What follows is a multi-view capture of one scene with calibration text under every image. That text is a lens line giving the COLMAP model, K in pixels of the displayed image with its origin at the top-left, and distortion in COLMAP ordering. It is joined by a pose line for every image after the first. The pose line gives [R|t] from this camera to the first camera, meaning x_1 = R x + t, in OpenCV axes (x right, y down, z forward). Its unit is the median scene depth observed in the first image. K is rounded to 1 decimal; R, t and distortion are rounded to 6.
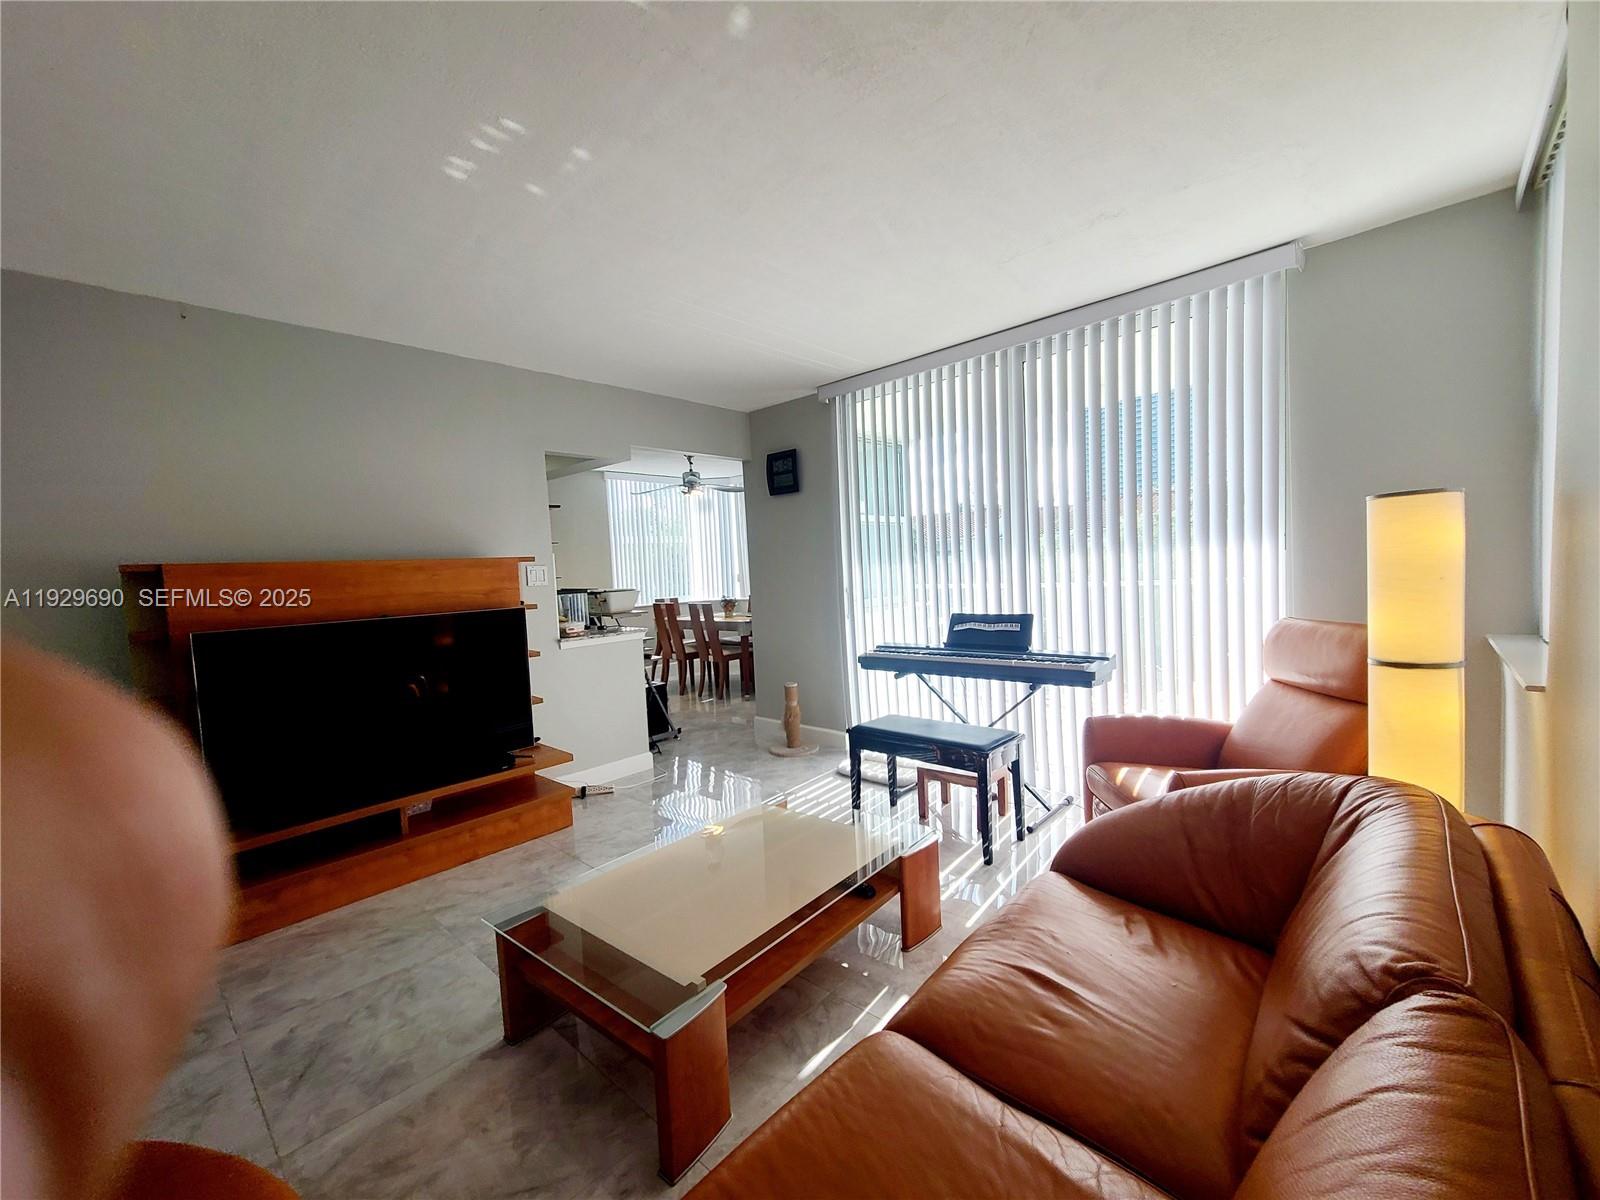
lens RADIAL K [[650.8, 0, 806.0], [0, 650.8, 618.6], [0, 0, 1]] dist [-0.009818, 0.000491]
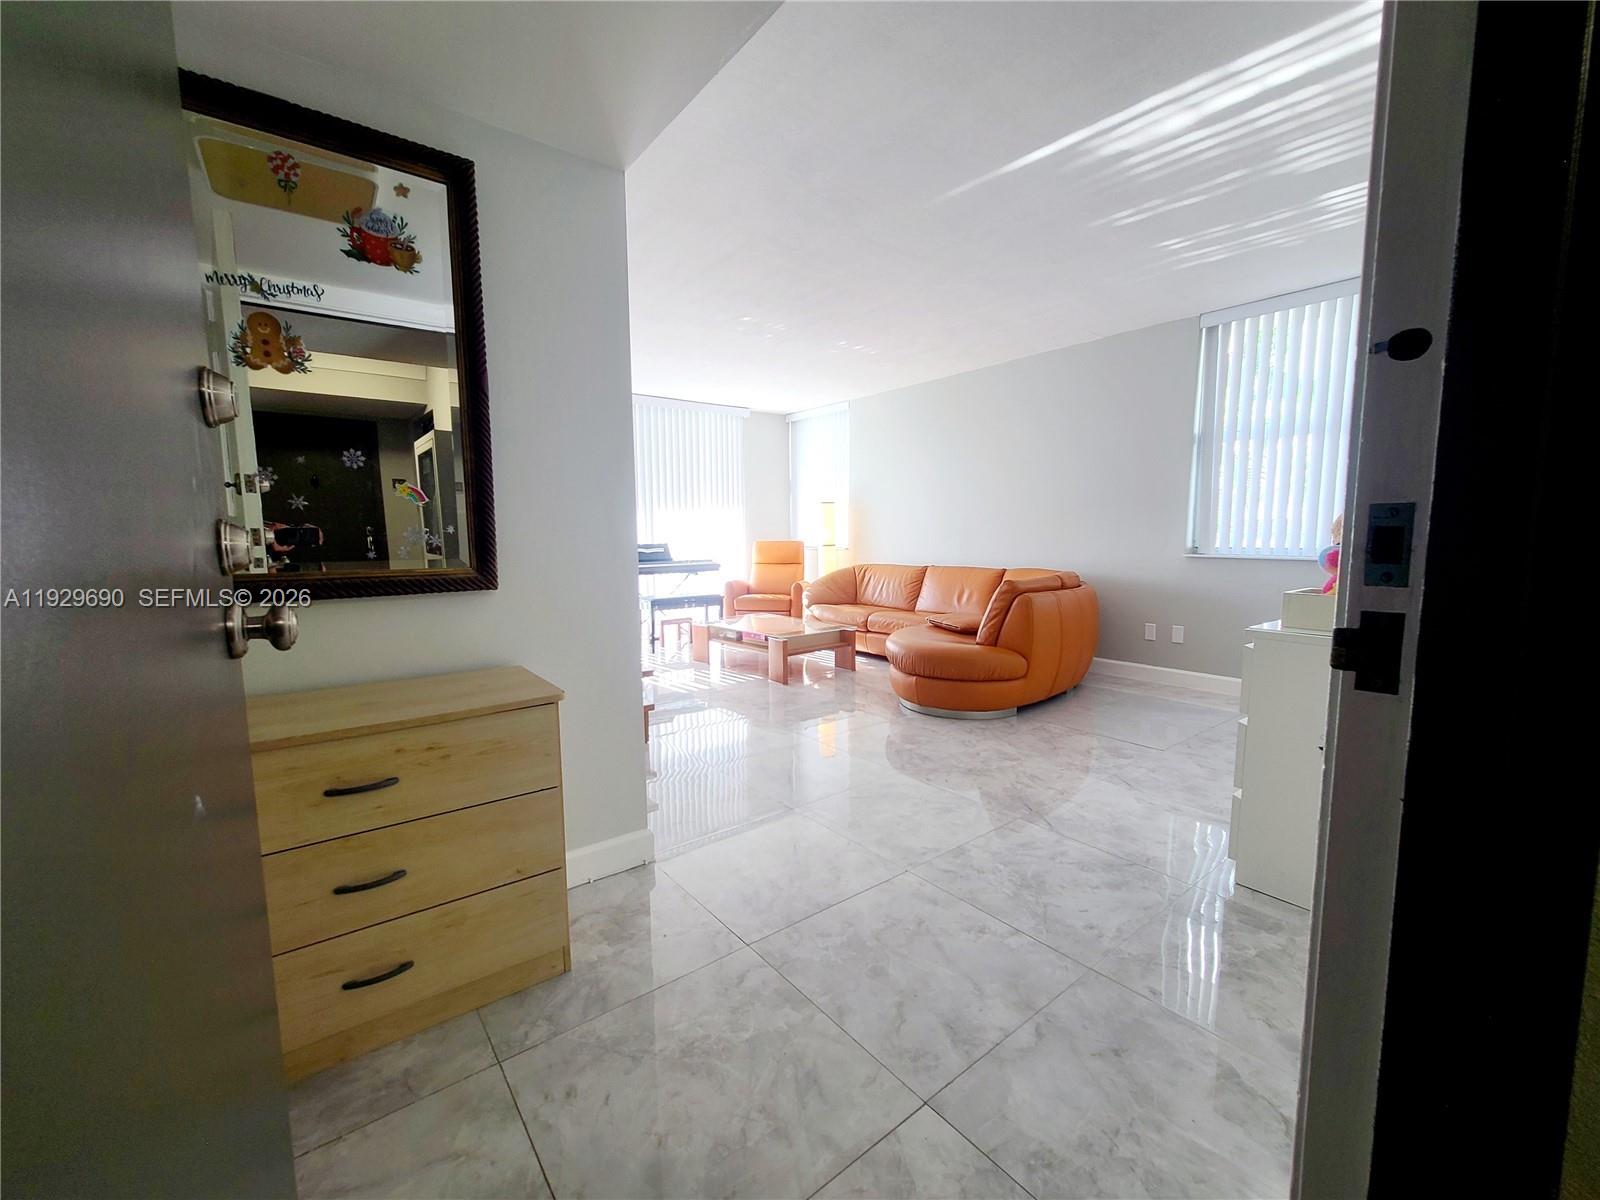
lens RADIAL K [[654.9, 0, 806.5], [0, 654.9, 609.4], [0, 0, 1]] dist [0.000907, -0.000091]
pose [[0.161263, -0.066587, 0.984663, -1.780967], [0.075835, 0.995608, 0.054907, 0.134273], [-0.983994, 0.065817, 0.165604, 0.281895]]
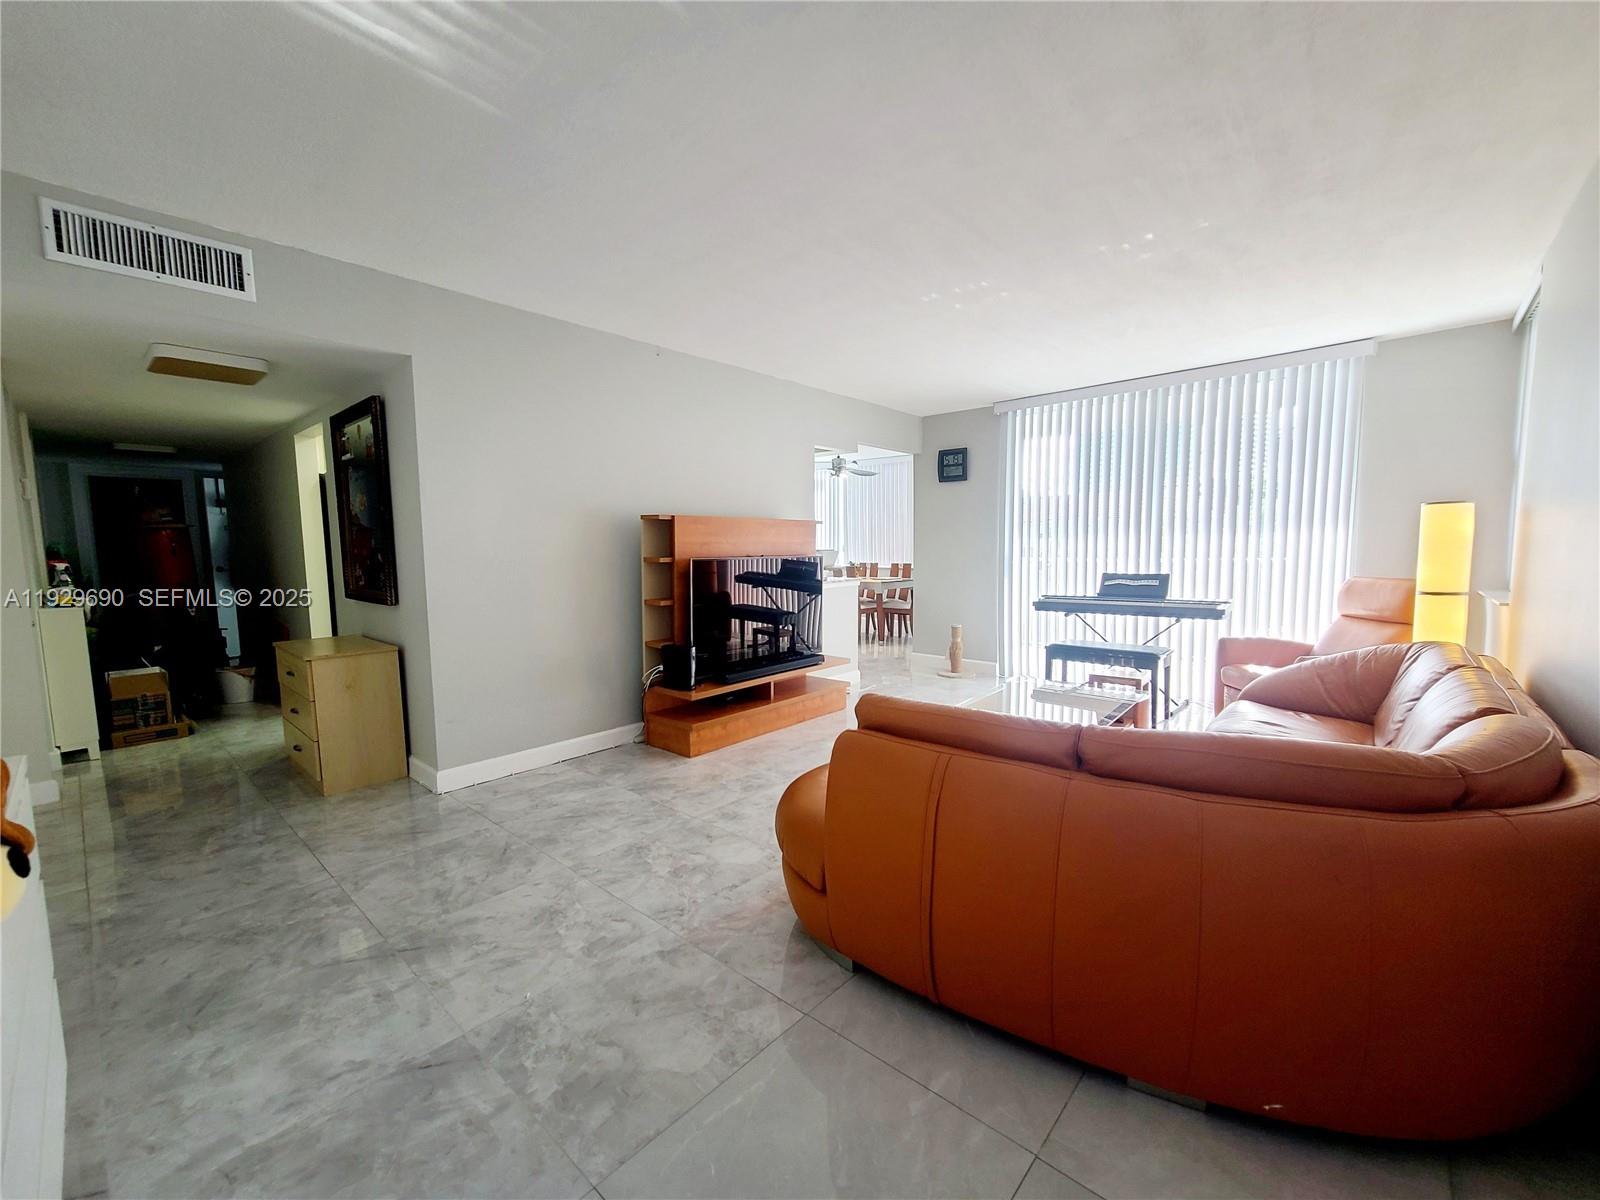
lens RADIAL K [[654.9, 0, 806.5], [0, 654.9, 609.4], [0, 0, 1]] dist [0.000907, -0.000091]
pose [[0.999218, 0.035969, 0.016429, -0.538795], [-0.036218, 0.999229, 0.015132, 0.090042], [-0.015872, -0.015715, 0.999751, -0.506103]]
